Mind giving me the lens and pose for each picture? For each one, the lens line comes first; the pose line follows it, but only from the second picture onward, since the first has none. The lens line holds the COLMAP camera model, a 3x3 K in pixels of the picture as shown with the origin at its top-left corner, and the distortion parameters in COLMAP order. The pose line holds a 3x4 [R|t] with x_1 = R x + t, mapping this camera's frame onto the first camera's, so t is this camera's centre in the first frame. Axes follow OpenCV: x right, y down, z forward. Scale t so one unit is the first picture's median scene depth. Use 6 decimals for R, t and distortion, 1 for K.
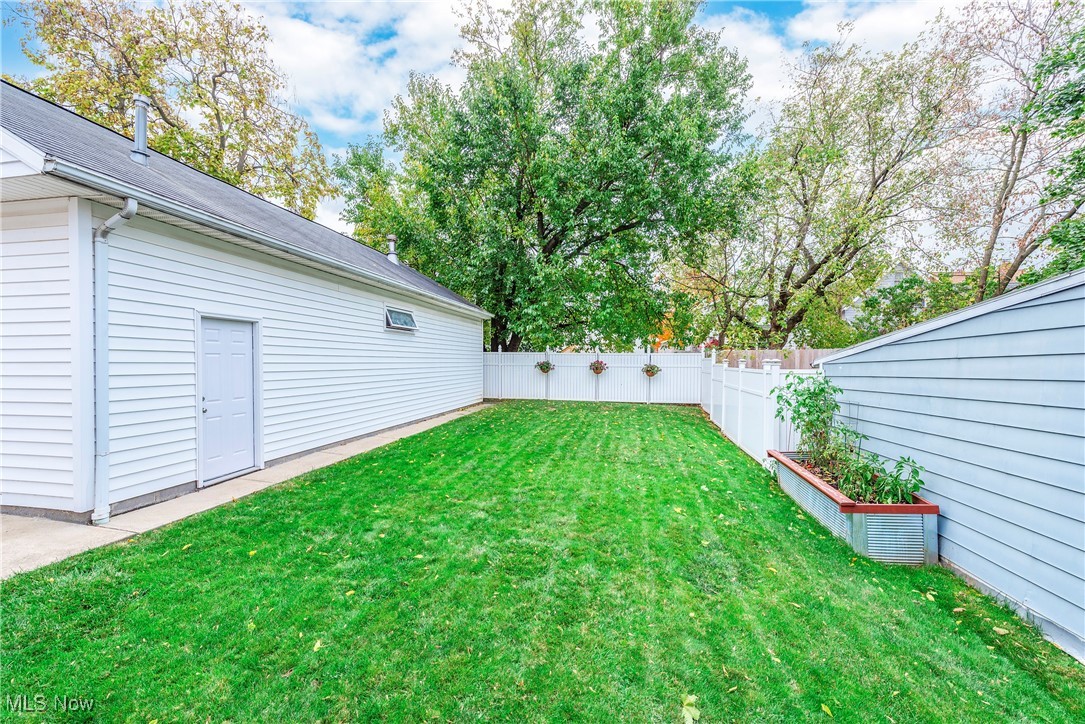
lens RADIAL K [[434.4, 0, 540.0], [0, 434.4, 365.1], [0, 0, 1]] dist [0.000764, -0.000847]
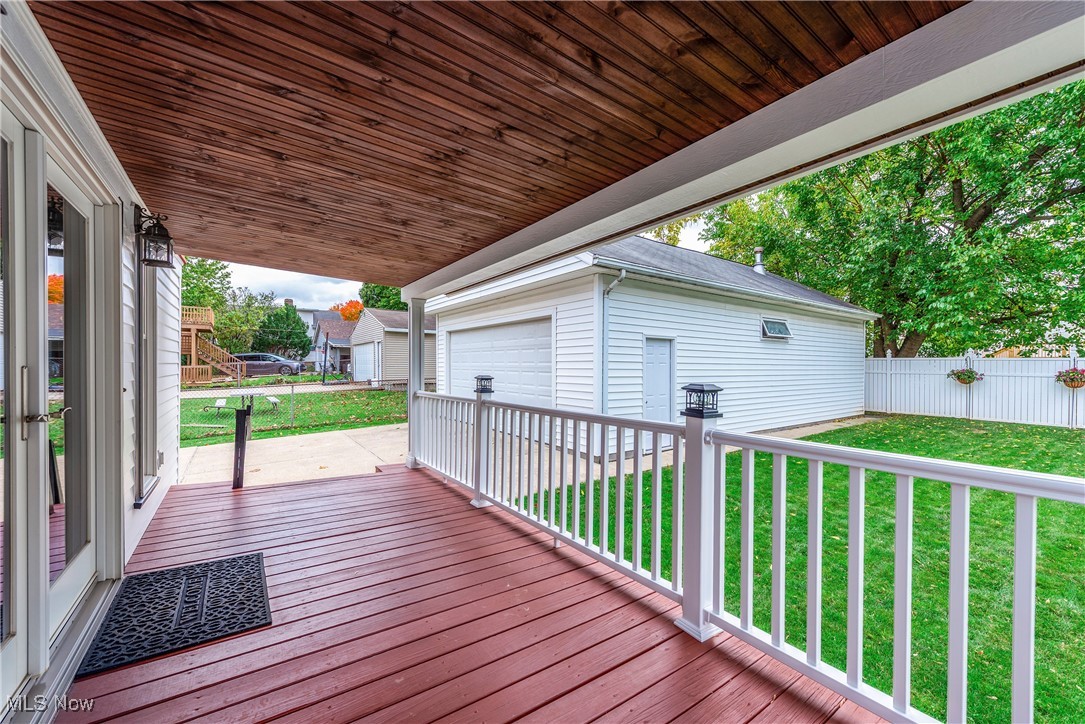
lens RADIAL K [[420.9, 0, 534.7], [0, 420.9, 367.3], [0, 0, 1]] dist [-0.000466, -0.000526]
pose [[0.715310, 0.004720, -0.698792, -0.020218], [-0.010824, 0.999932, -0.004326, -0.000885], [0.698724, 0.010658, 0.715312, -0.110146]]
